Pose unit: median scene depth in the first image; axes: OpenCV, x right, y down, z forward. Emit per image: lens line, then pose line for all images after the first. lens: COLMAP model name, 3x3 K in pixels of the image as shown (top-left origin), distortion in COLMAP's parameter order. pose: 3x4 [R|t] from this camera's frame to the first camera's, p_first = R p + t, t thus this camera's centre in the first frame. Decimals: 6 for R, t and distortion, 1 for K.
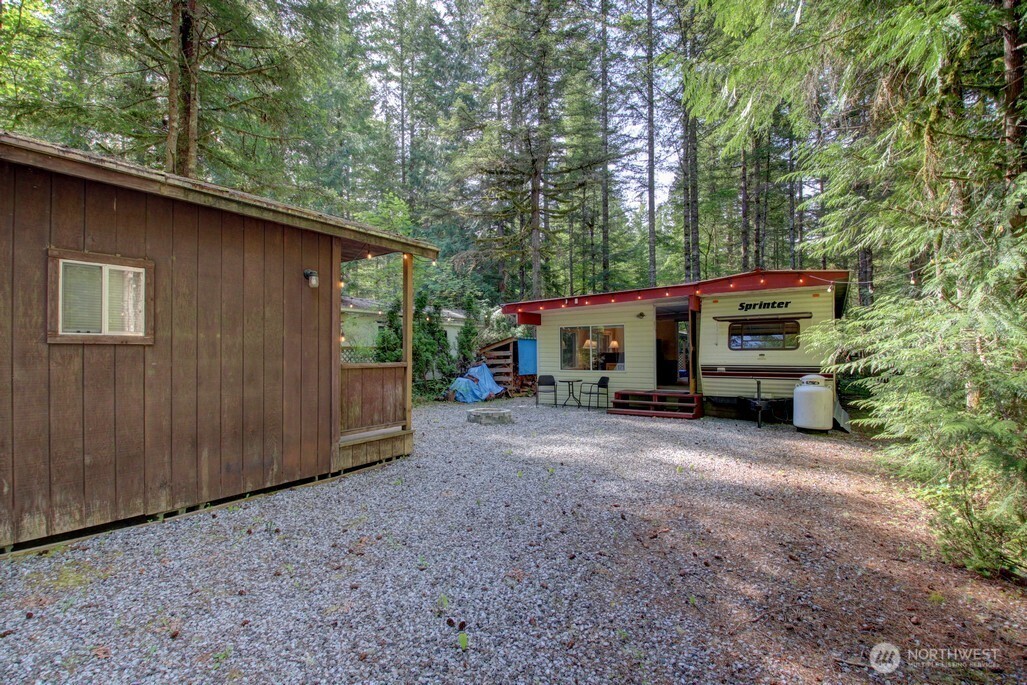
lens RADIAL K [[486.0, 0, 499.7], [0, 486.0, 348.9], [0, 0, 1]] dist [0.000244, -0.025643]
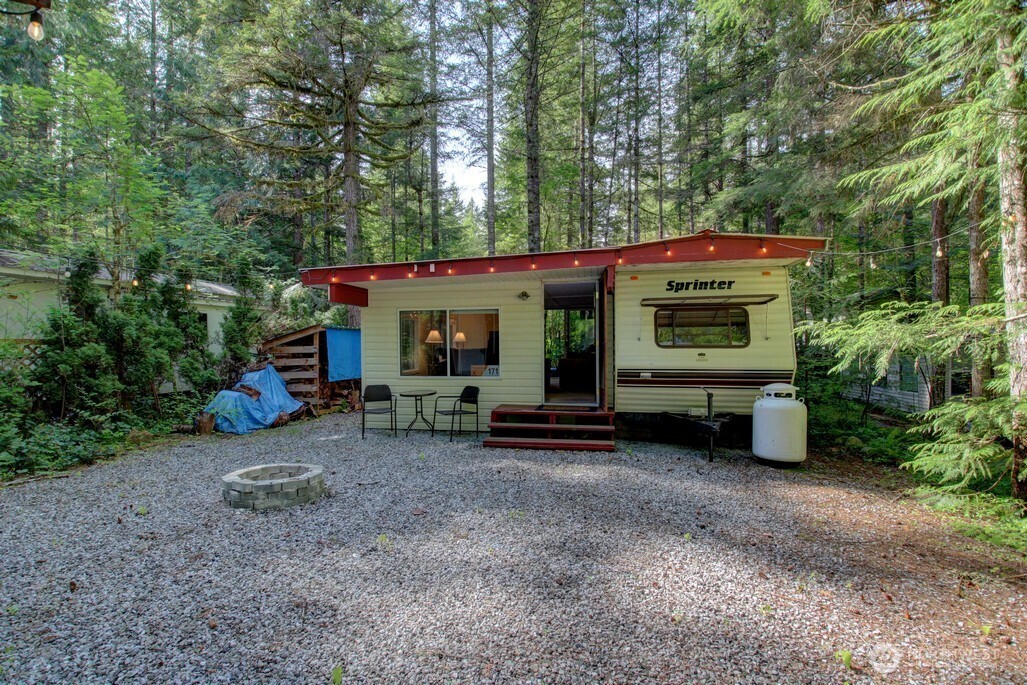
lens RADIAL K [[483.5, 0, 510.8], [0, 483.5, 346.8], [0, 0, 1]] dist [0.014562, -0.024712]
pose [[0.914087, -0.002511, 0.405510, -0.001722], [-0.003606, 0.999891, 0.014321, -0.006583], [-0.405502, -0.014553, 0.913978, 0.387192]]
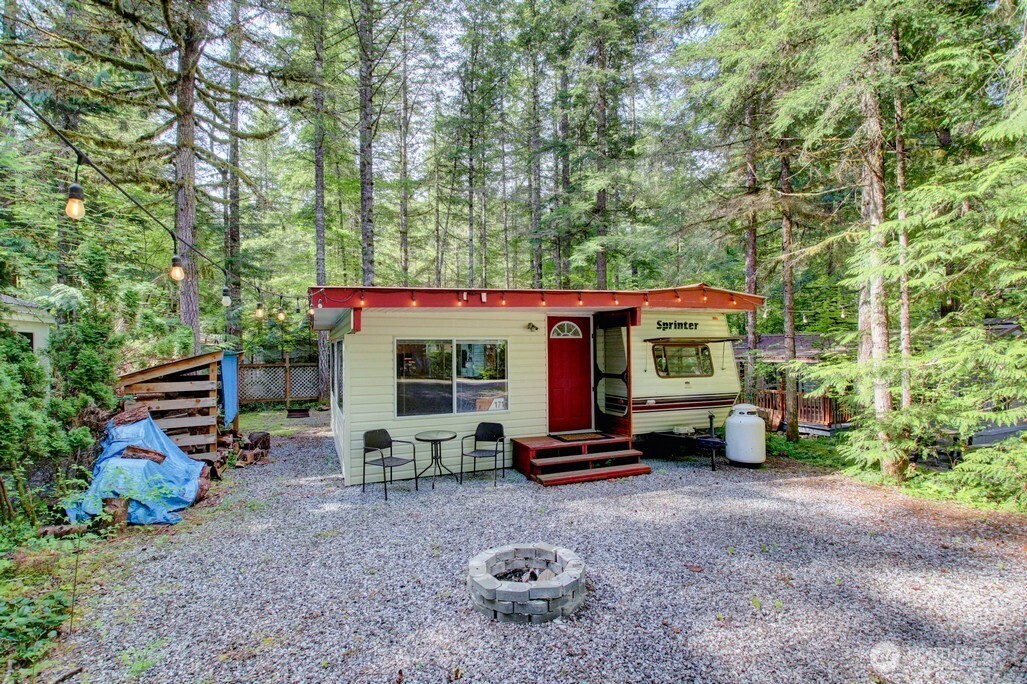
lens RADIAL K [[471.2, 0, 512.7], [0, 471.2, 347.9], [0, 0, 1]] dist [0.027798, -0.037476]
pose [[0.543259, 0.007243, 0.839534, -0.281980], [-0.005474, 0.999972, -0.005085, -0.036541], [-0.839548, -0.001833, 0.543283, 0.667063]]
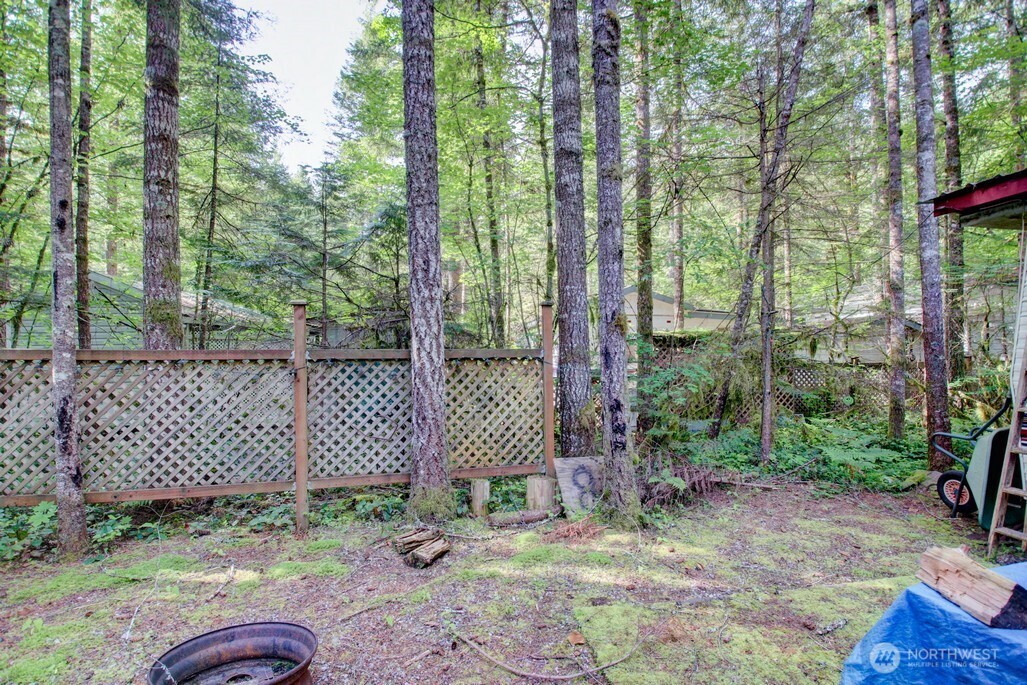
lens RADIAL K [[471.2, 0, 512.7], [0, 471.2, 348.4], [0, 0, 1]] dist [0.027798, -0.037476]
pose [[0.737462, 0.005011, 0.675370, 0.408385], [-0.003964, 0.999987, -0.003090, 0.005748], [-0.675377, -0.000399, 0.737473, 1.607013]]
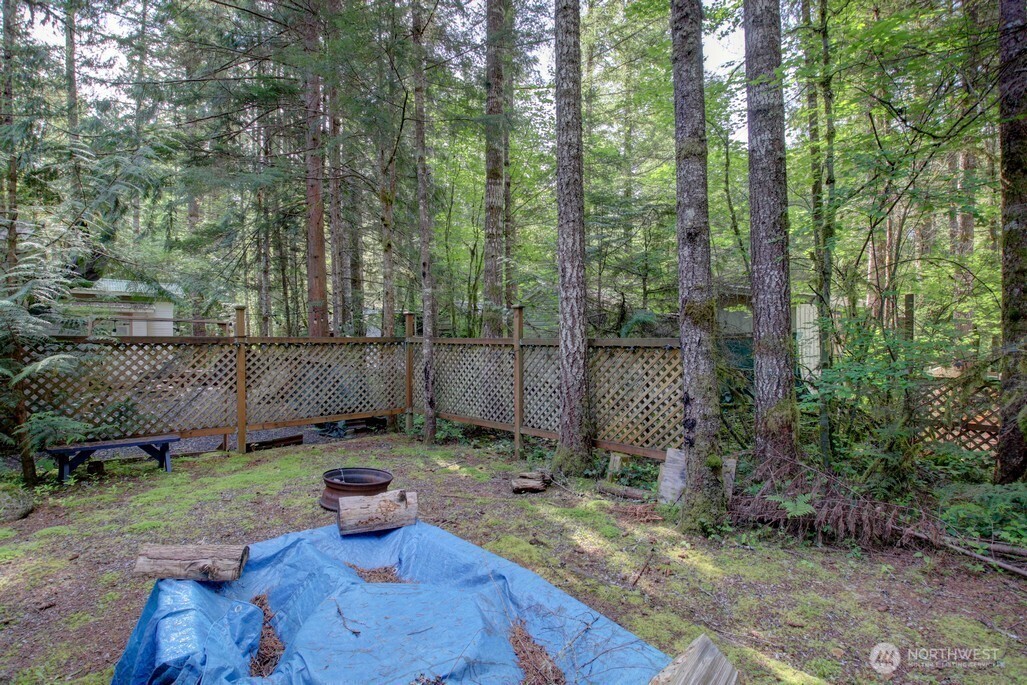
lens RADIAL K [[472.8, 0, 512.2], [0, 472.8, 347.7], [0, 0, 1]] dist [0.004087, -0.023133]
pose [[0.967062, 0.009677, -0.254358, 0.670733], [-0.002274, 0.999566, 0.029380, 0.001311], [0.254532, -0.027834, 0.966664, 1.461348]]
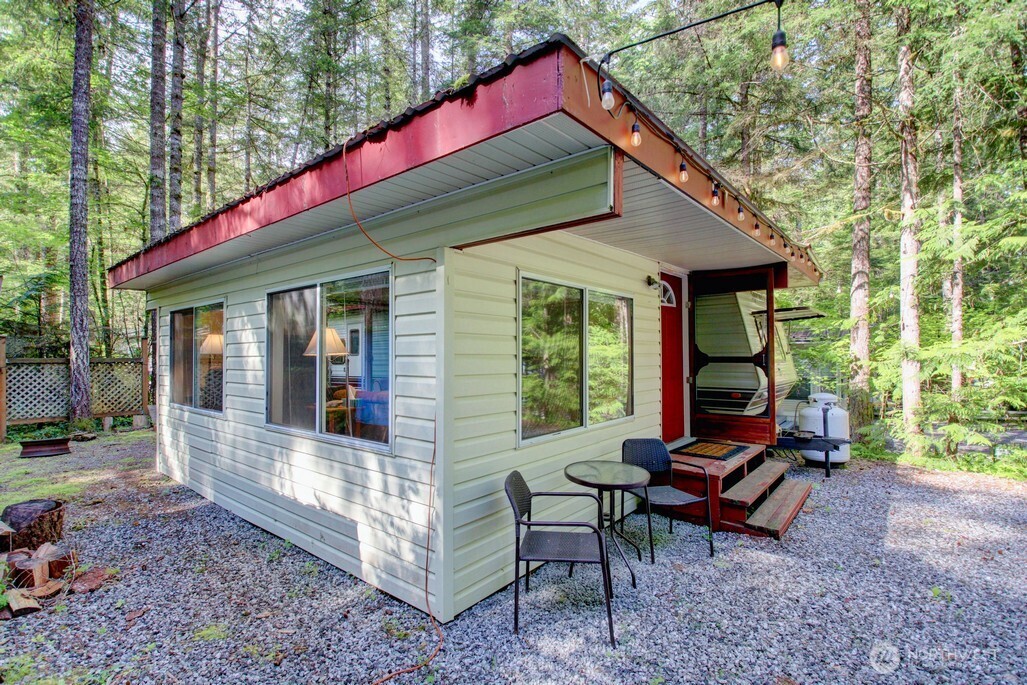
lens RADIAL K [[474.6, 0, 508.8], [0, 474.6, 348.7], [0, 0, 1]] dist [0.001659, -0.018738]
pose [[0.097580, 0.019052, 0.995045, -0.139644], [-0.006832, 0.999806, -0.018473, -0.001315], [-0.995204, -0.004996, 0.097691, 1.092873]]
